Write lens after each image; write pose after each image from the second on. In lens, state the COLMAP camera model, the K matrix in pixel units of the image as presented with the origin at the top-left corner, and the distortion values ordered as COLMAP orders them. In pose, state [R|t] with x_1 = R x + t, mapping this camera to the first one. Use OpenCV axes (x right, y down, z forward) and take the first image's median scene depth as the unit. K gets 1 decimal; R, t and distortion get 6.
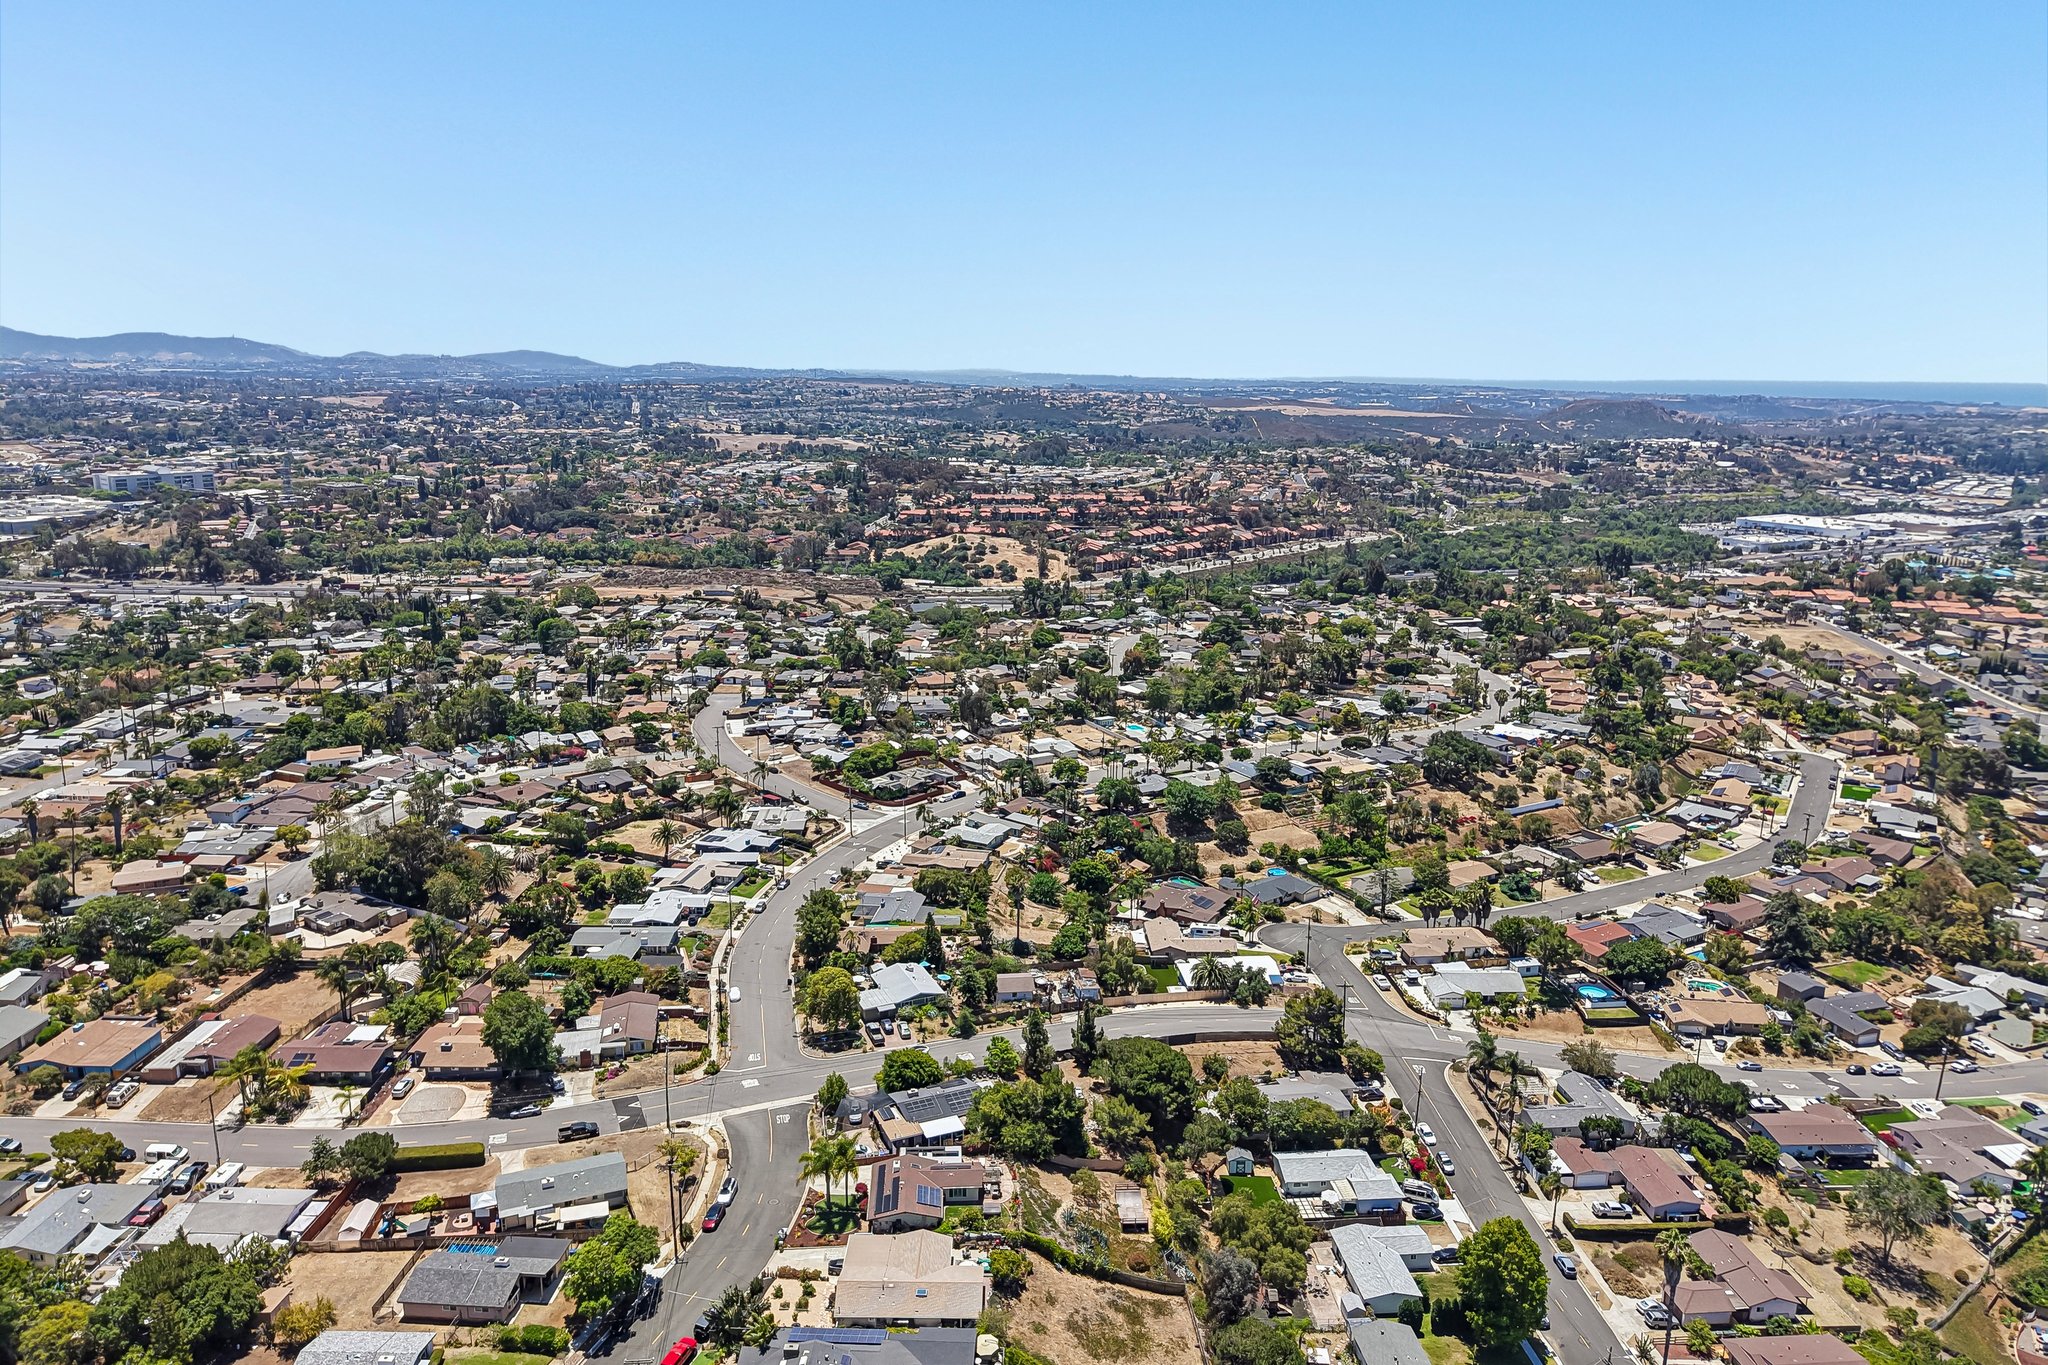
lens RADIAL K [[1353.4, 0, 1024.0], [0, 1353.4, 682.5], [0, 0, 1]] dist [0.010795, -0.000959]
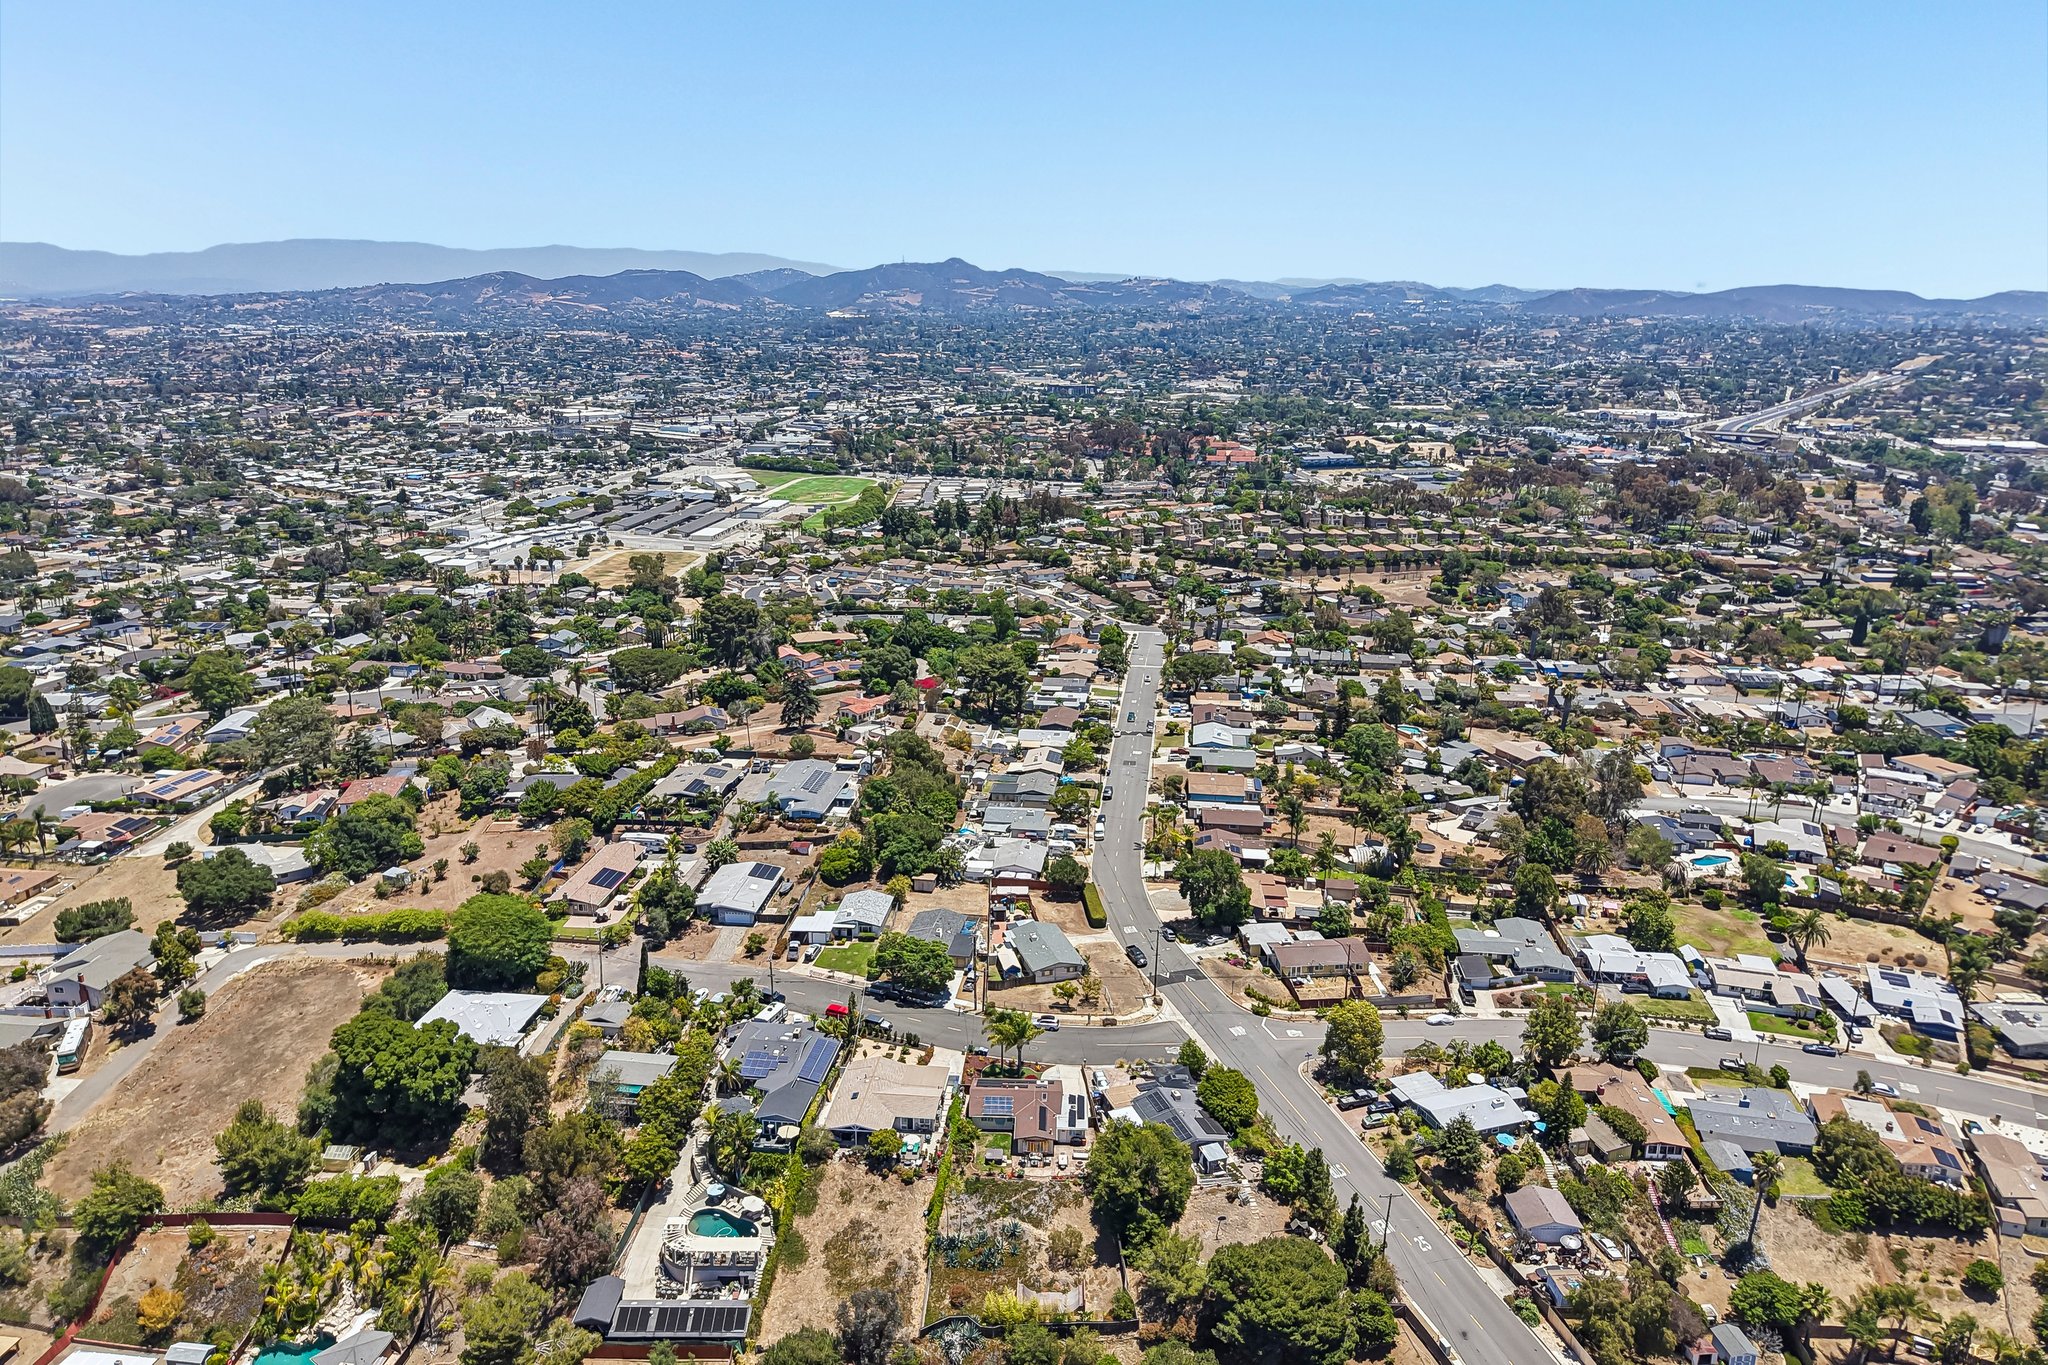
lens RADIAL K [[1392.9, 0, 1022.0], [0, 1392.9, 669.7], [0, 0, 1]] dist [0.020516, -0.002051]
pose [[-0.089291, 0.257327, -0.962190, 0.828671], [-0.232129, 0.934070, 0.271348, -0.224190], [0.968578, 0.247581, -0.023671, 0.891518]]
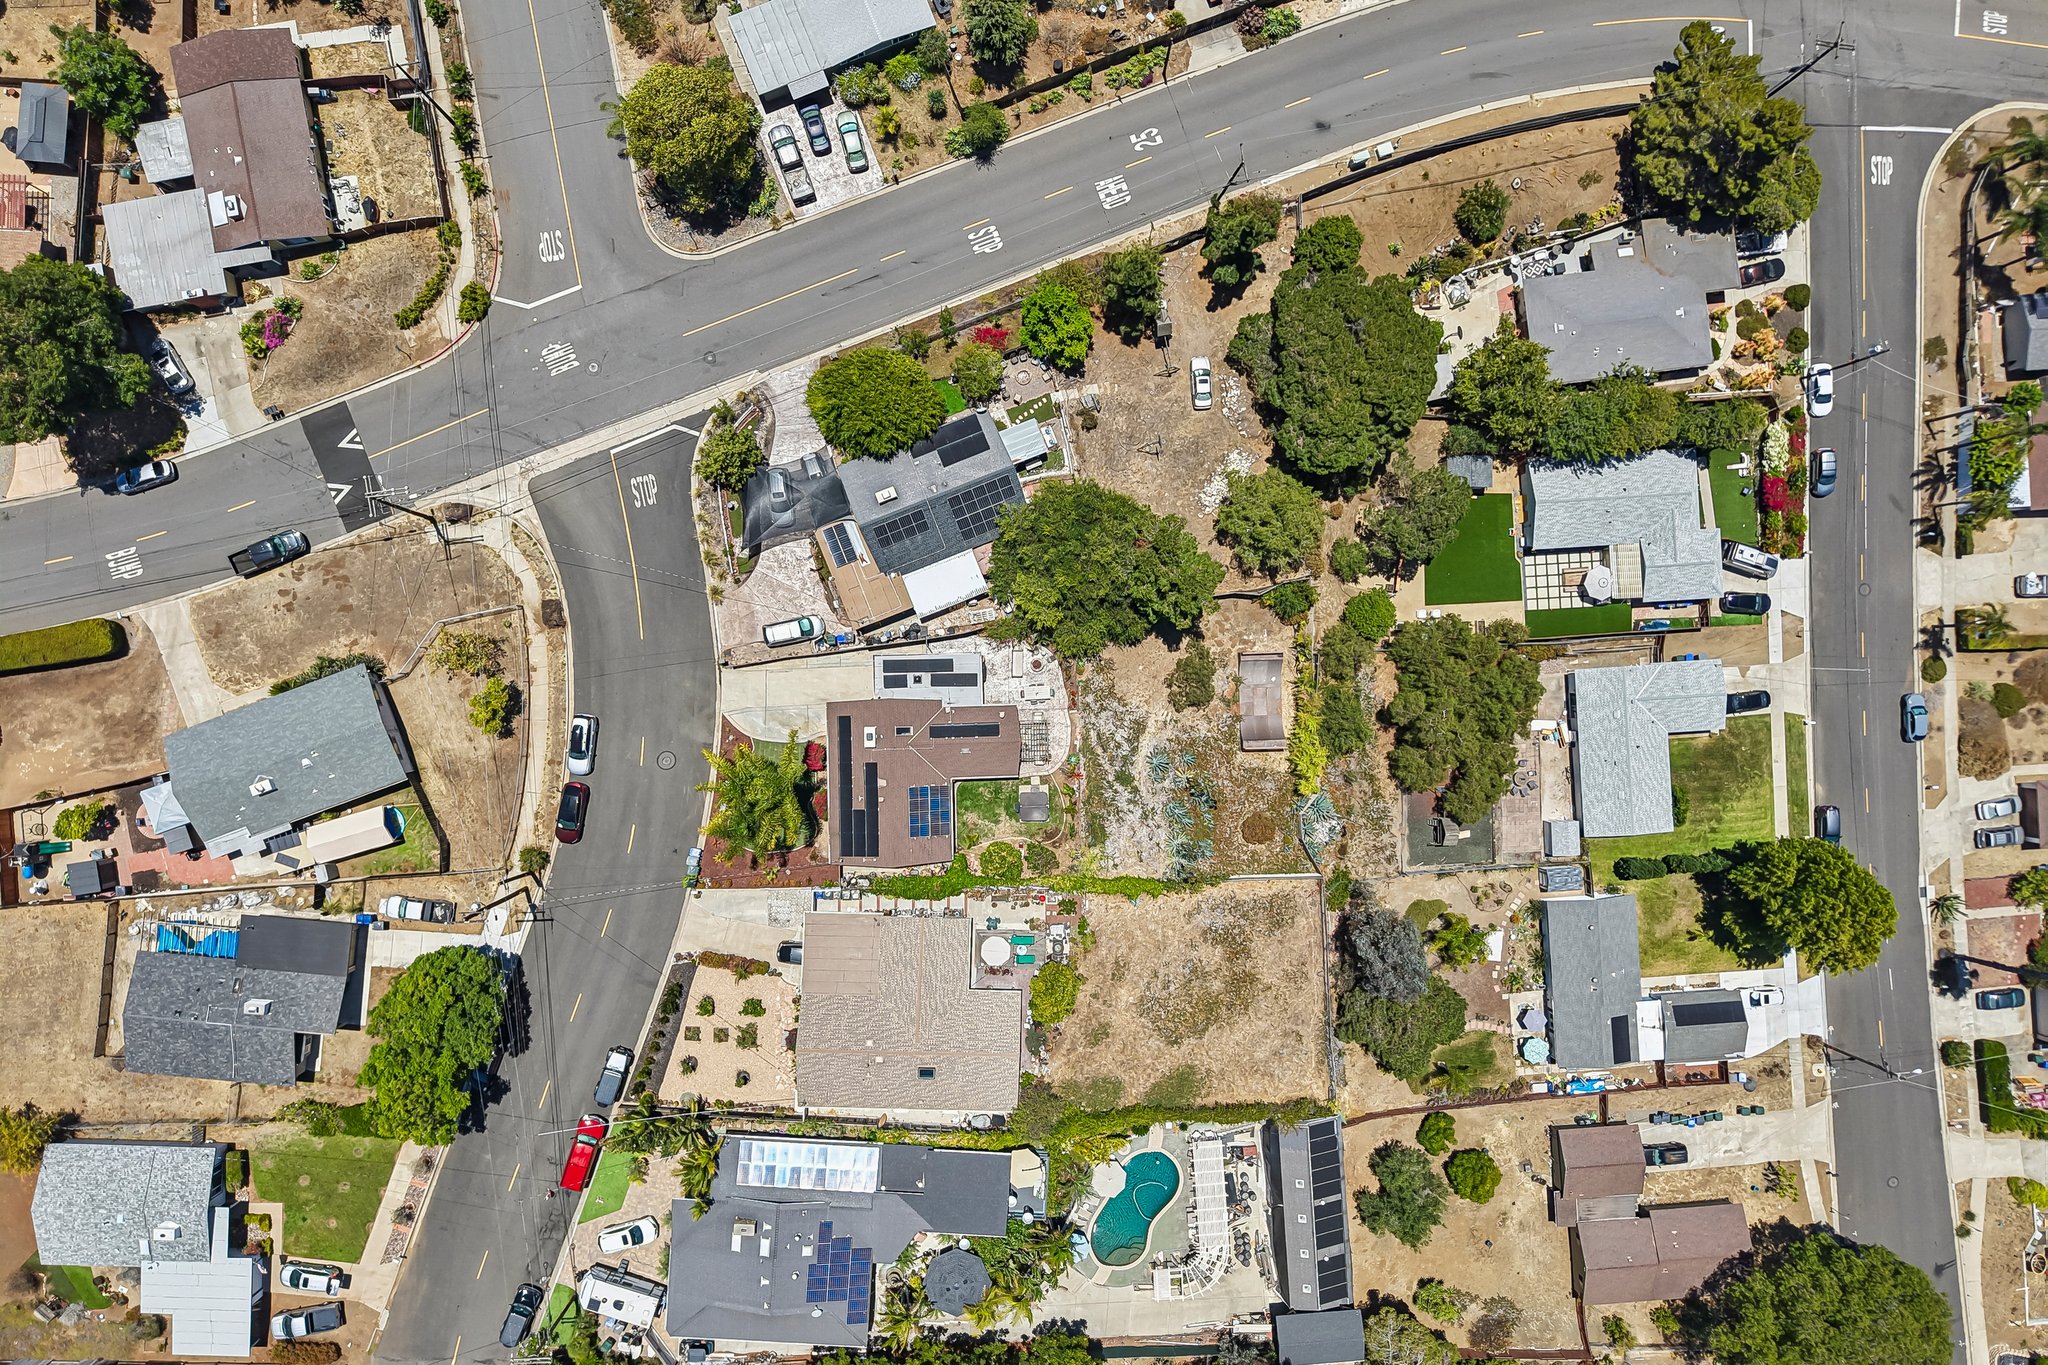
lens RADIAL K [[1392.9, 0, 1022.0], [0, 1392.9, 669.7], [0, 0, 1]] dist [0.020516, -0.002051]
pose [[0.999170, 0.032167, 0.024976, -0.043126], [-0.031754, 0.231362, 0.972349, -0.213301], [0.025499, -0.972336, 0.232191, 0.855574]]
